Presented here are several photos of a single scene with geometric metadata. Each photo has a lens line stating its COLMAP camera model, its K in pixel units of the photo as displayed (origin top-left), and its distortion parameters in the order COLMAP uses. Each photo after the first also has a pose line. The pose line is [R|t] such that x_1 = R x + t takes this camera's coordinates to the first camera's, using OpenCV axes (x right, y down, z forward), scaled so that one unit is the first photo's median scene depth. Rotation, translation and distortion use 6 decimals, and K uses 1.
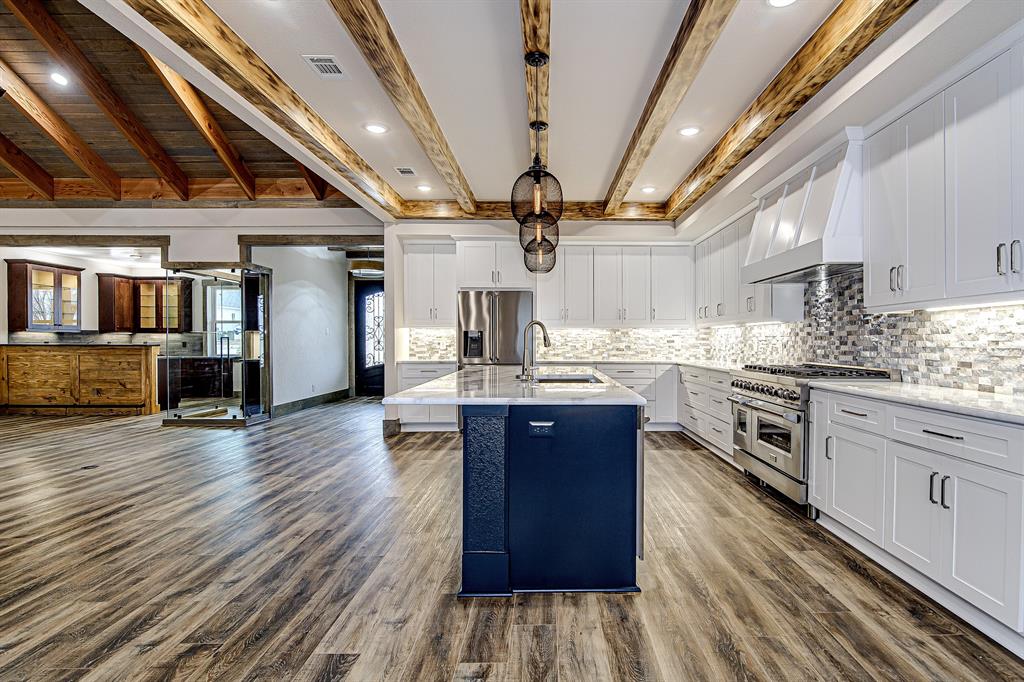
lens RADIAL K [[523.3, 0, 556.9], [0, 523.3, 347.8], [0, 0, 1]] dist [-0.022085, 0.004729]
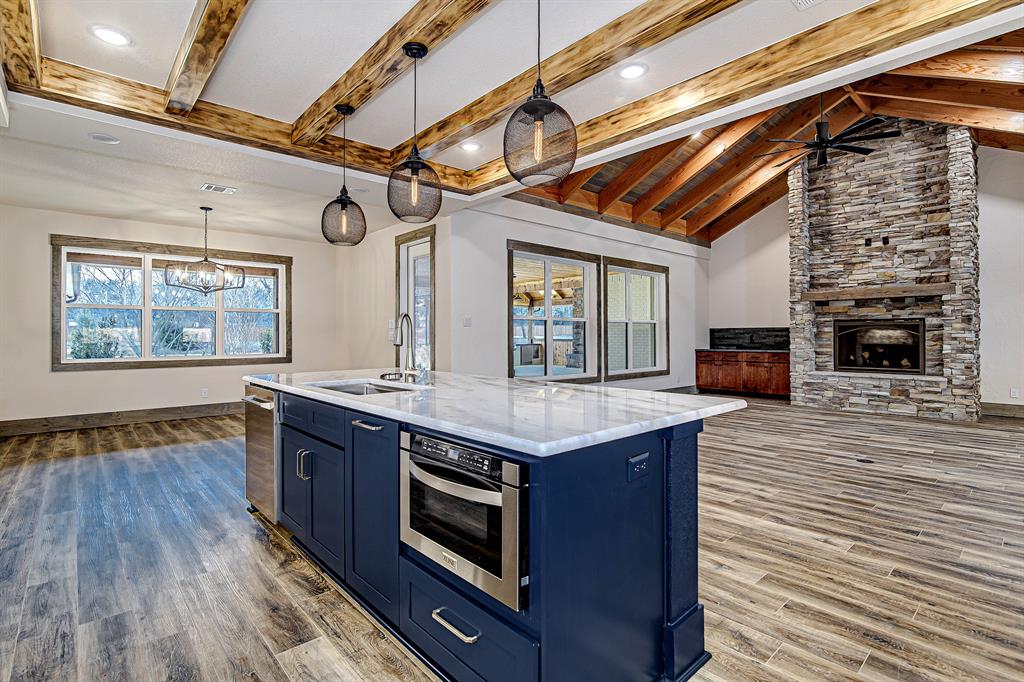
lens RADIAL K [[501.3, 0, 517.3], [0, 501.3, 333.9], [0, 0, 1]] dist [-0.019975, 0.003773]
pose [[-0.759439, -0.001643, -0.650576, 0.253857], [-0.006949, 0.999960, 0.005588, -0.019333], [0.650541, 0.008765, -0.759420, 1.304847]]
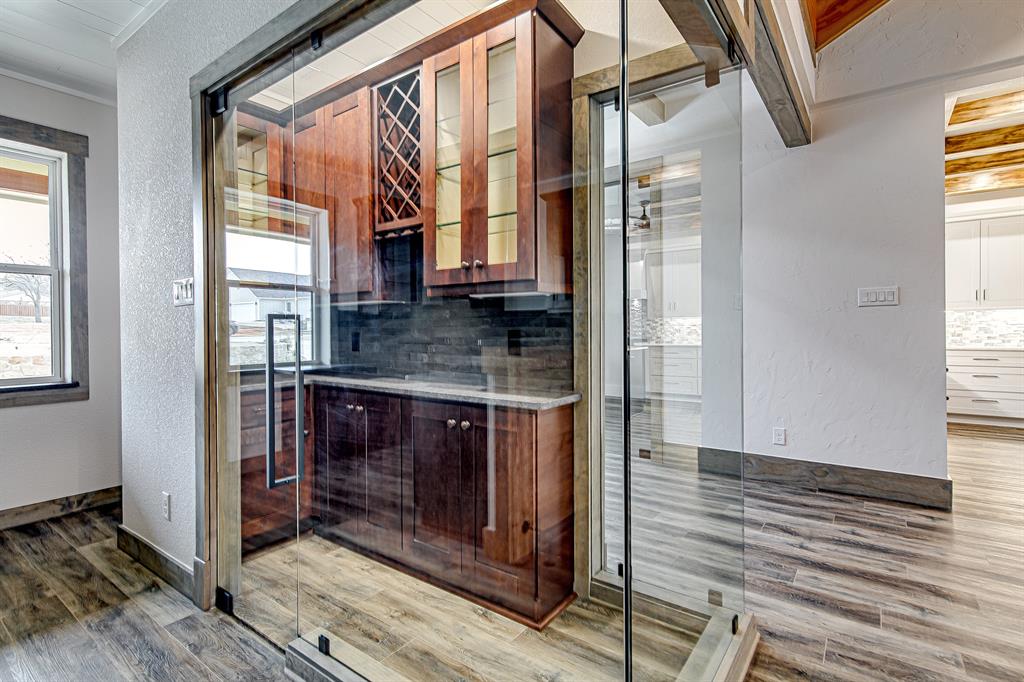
lens RADIAL K [[501.3, 0, 504.2], [0, 501.3, 332.2], [0, 0, 1]] dist [-0.019975, 0.003773]
pose [[0.620038, -0.012297, 0.784475, -1.339387], [0.018893, 0.999821, 0.000739, -0.021633], [-0.784344, 0.014363, 0.620160, 1.432910]]
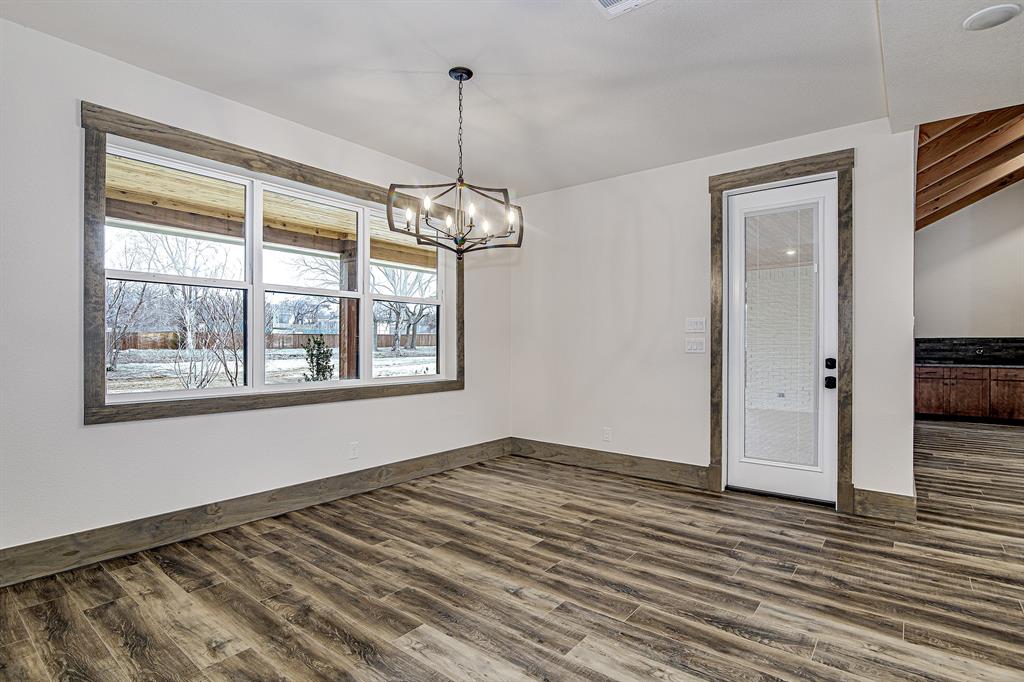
lens RADIAL K [[501.3, 0, 510.7], [0, 501.3, 347.1], [0, 0, 1]] dist [-0.019975, 0.003773]
pose [[-0.643851, -0.001685, -0.765149, 0.451081], [-0.012622, 0.999885, 0.008420, -0.002961], [0.765046, 0.015079, -0.643799, 0.264125]]
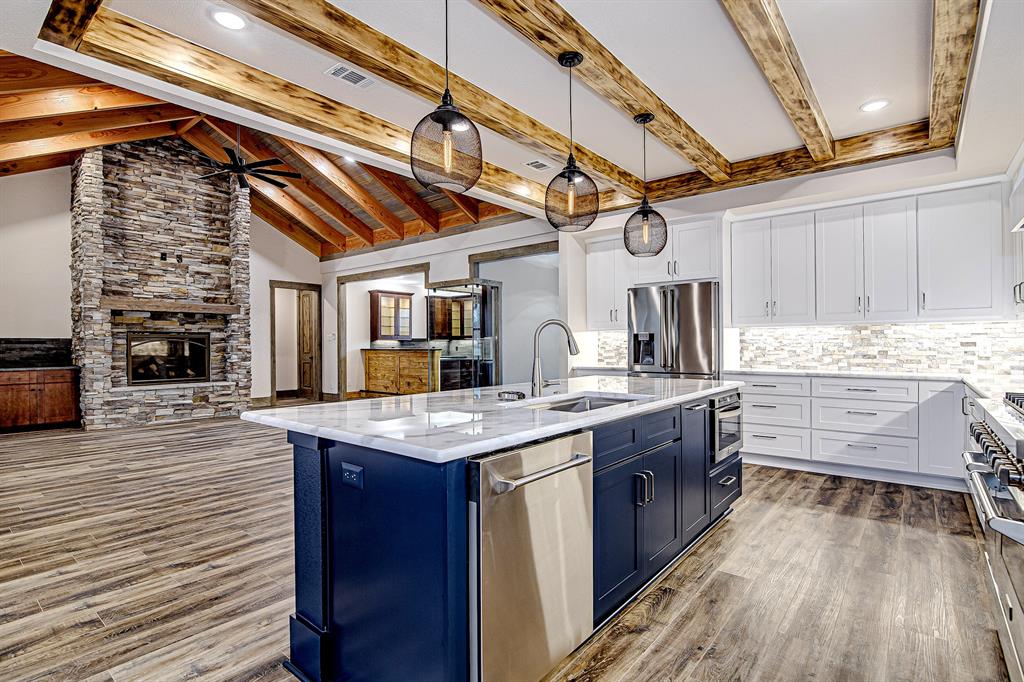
lens RADIAL K [[501.3, 0, 513.3], [0, 501.3, 349.0], [0, 0, 1]] dist [-0.019975, 0.003773]
pose [[0.759544, -0.000645, -0.650455, 0.292522], [-0.001458, 0.999995, -0.002694, -0.006173], [0.650454, 0.002994, 0.759540, 0.322728]]
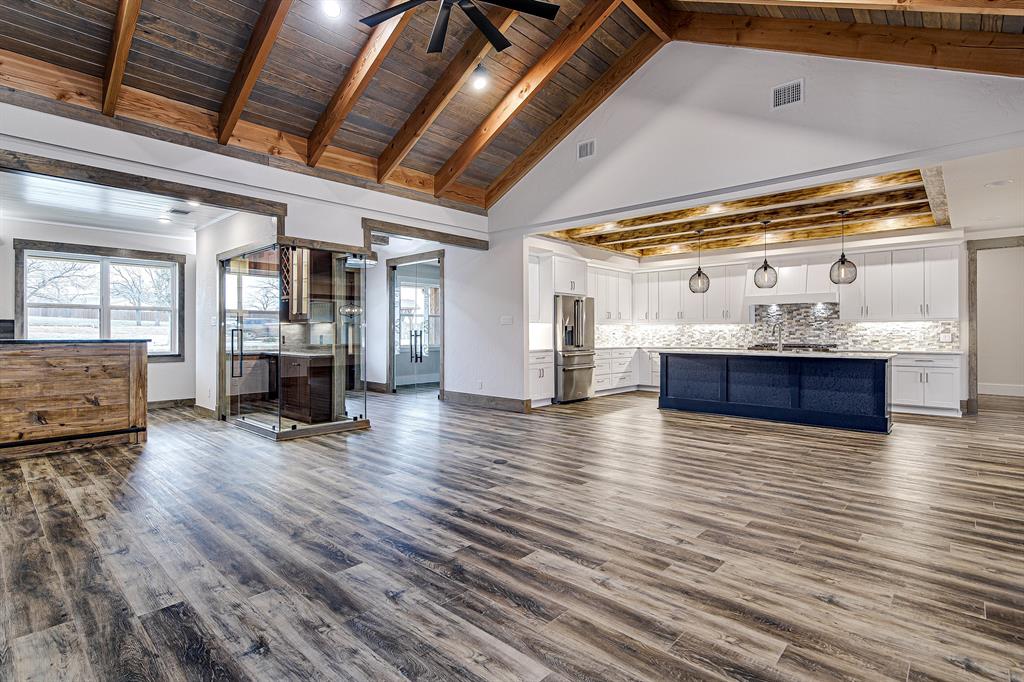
lens RADIAL K [[501.3, 0, 505.4], [0, 501.3, 331.8], [0, 0, 1]] dist [-0.019975, 0.003773]
pose [[0.698635, 0.001007, 0.715478, -1.612668], [0.011182, 0.999862, -0.012326, -0.005714], [-0.715391, 0.016612, 0.698527, 0.324004]]
